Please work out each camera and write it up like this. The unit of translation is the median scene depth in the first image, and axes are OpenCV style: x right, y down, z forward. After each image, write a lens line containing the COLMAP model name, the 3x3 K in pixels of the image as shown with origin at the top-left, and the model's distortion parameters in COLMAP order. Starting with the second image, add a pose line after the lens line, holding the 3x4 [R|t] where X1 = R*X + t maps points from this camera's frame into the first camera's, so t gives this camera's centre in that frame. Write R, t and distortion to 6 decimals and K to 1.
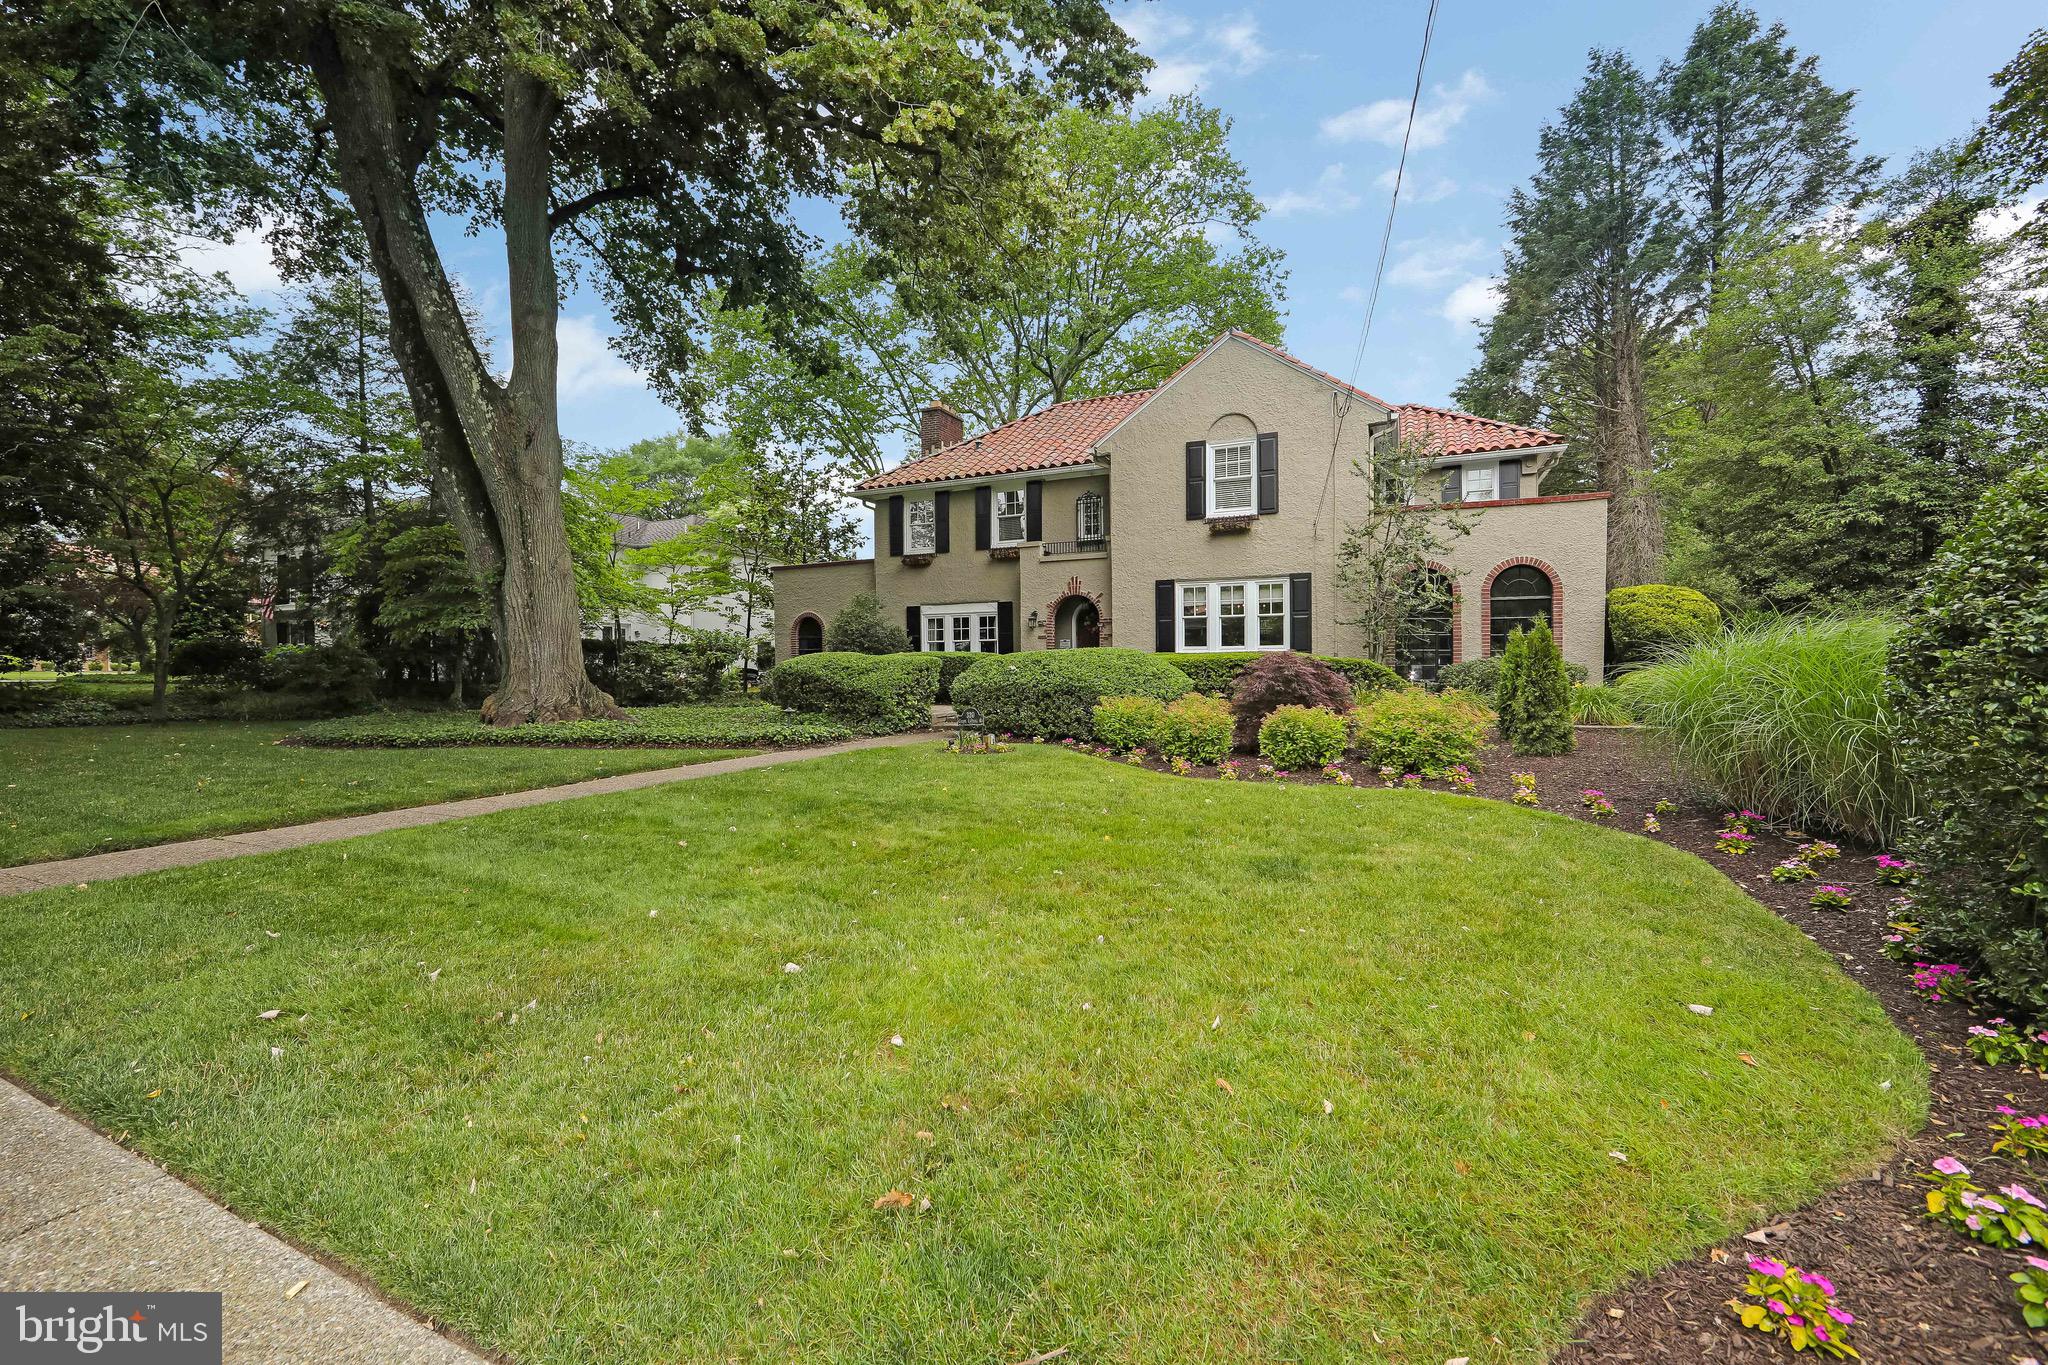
lens RADIAL K [[816.7, 0, 954.6], [0, 816.7, 676.3], [0, 0, 1]] dist [-0.009440, -0.000148]
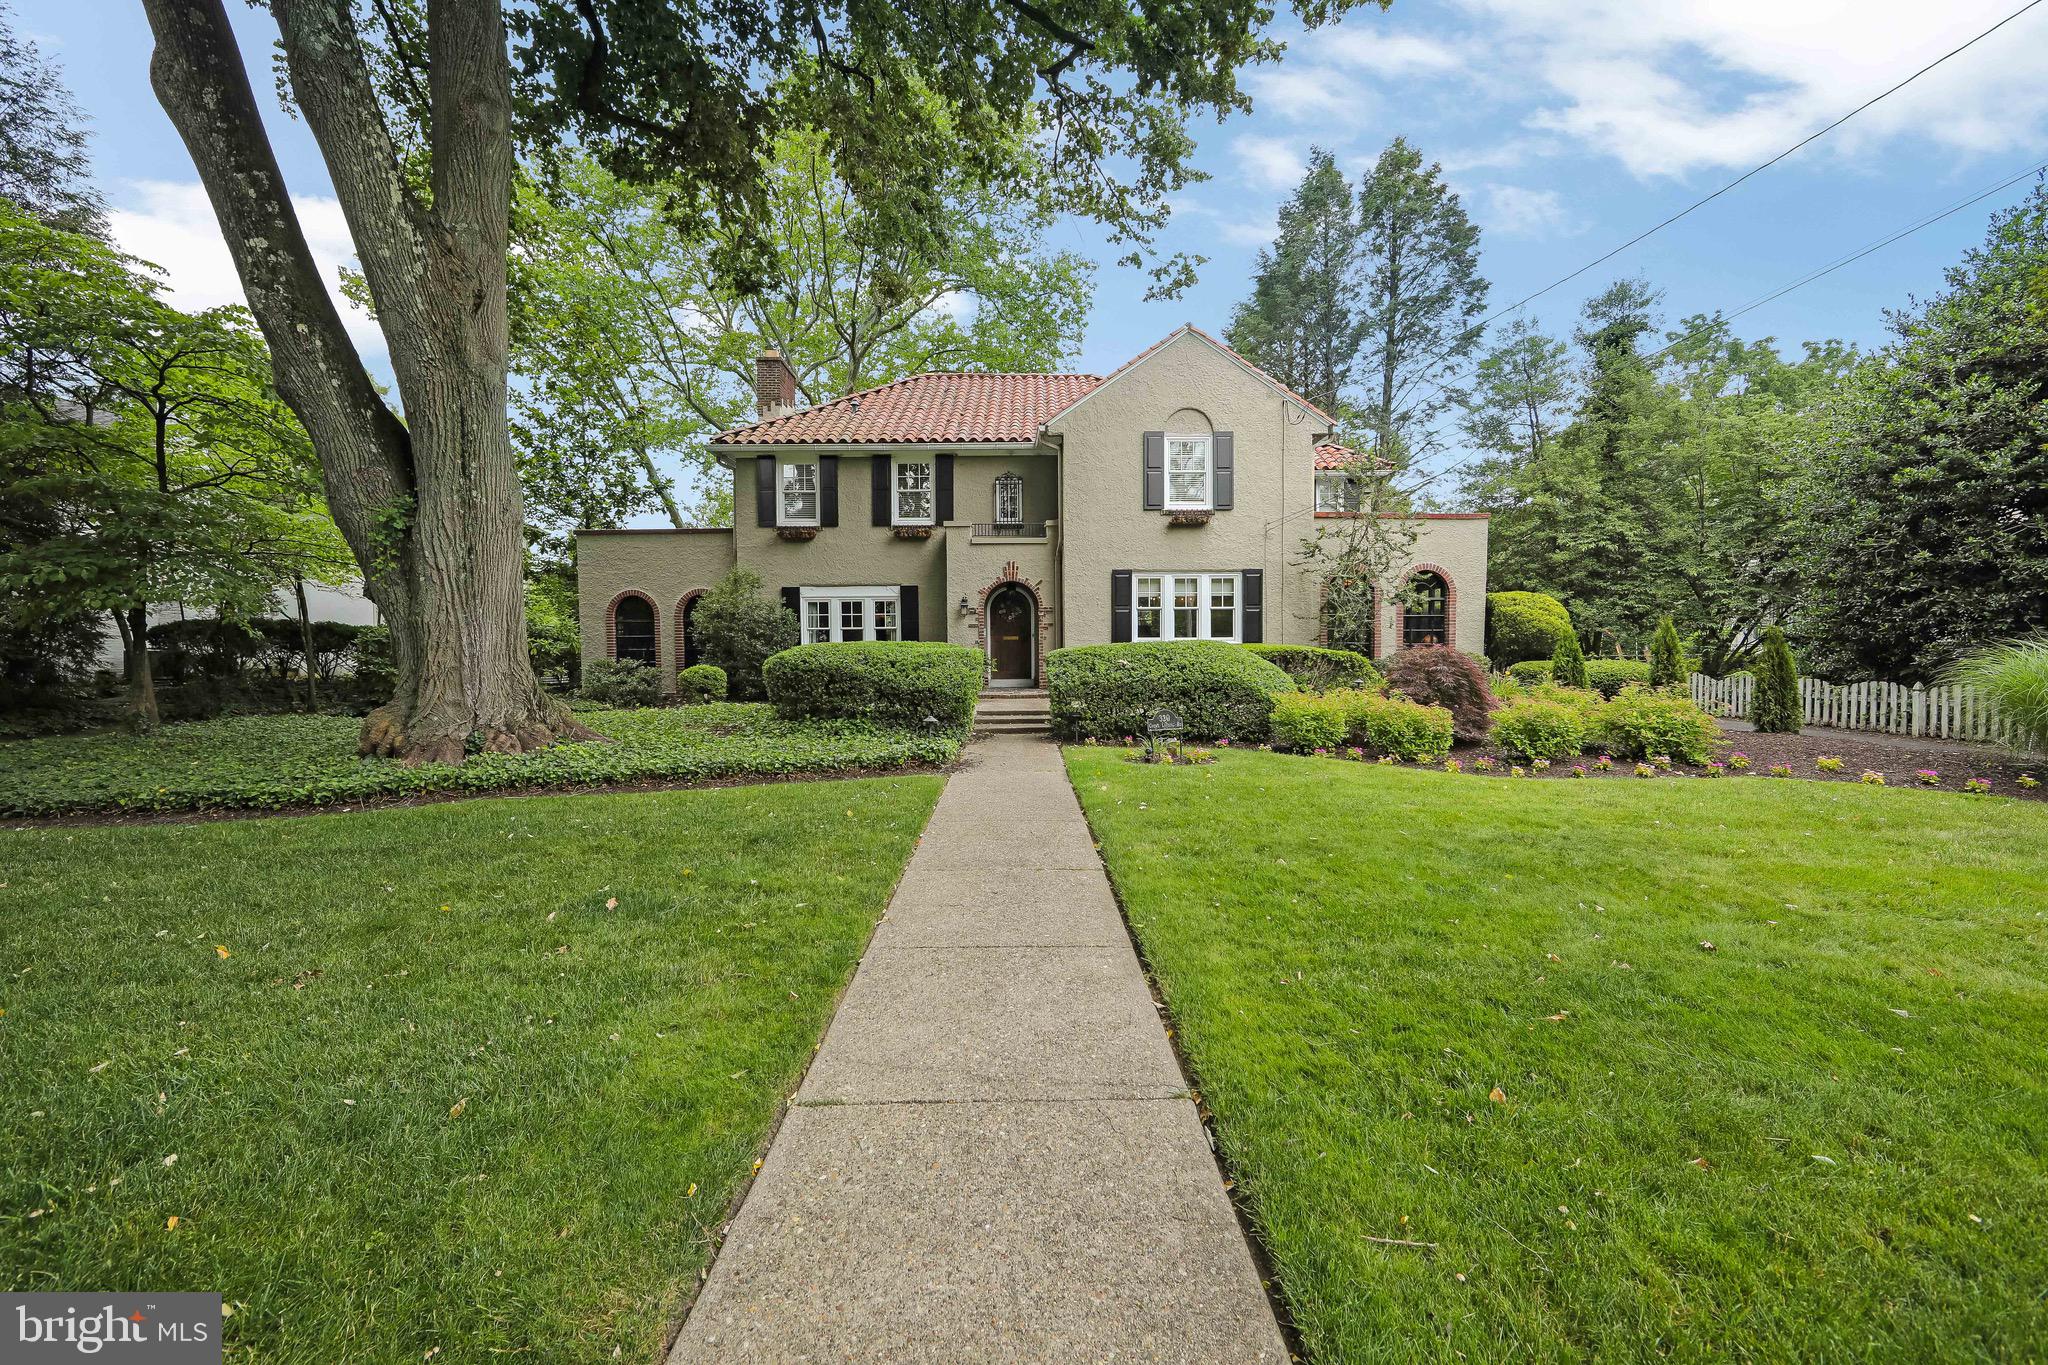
lens RADIAL K [[816.7, 0, 962.1], [0, 816.7, 671.9], [0, 0, 1]] dist [-0.009440, -0.000148]
pose [[0.898014, -0.011416, 0.439820, -0.348406], [0.006824, 0.999904, 0.012020, -0.008189], [-0.439915, -0.007793, 0.898006, 0.202426]]
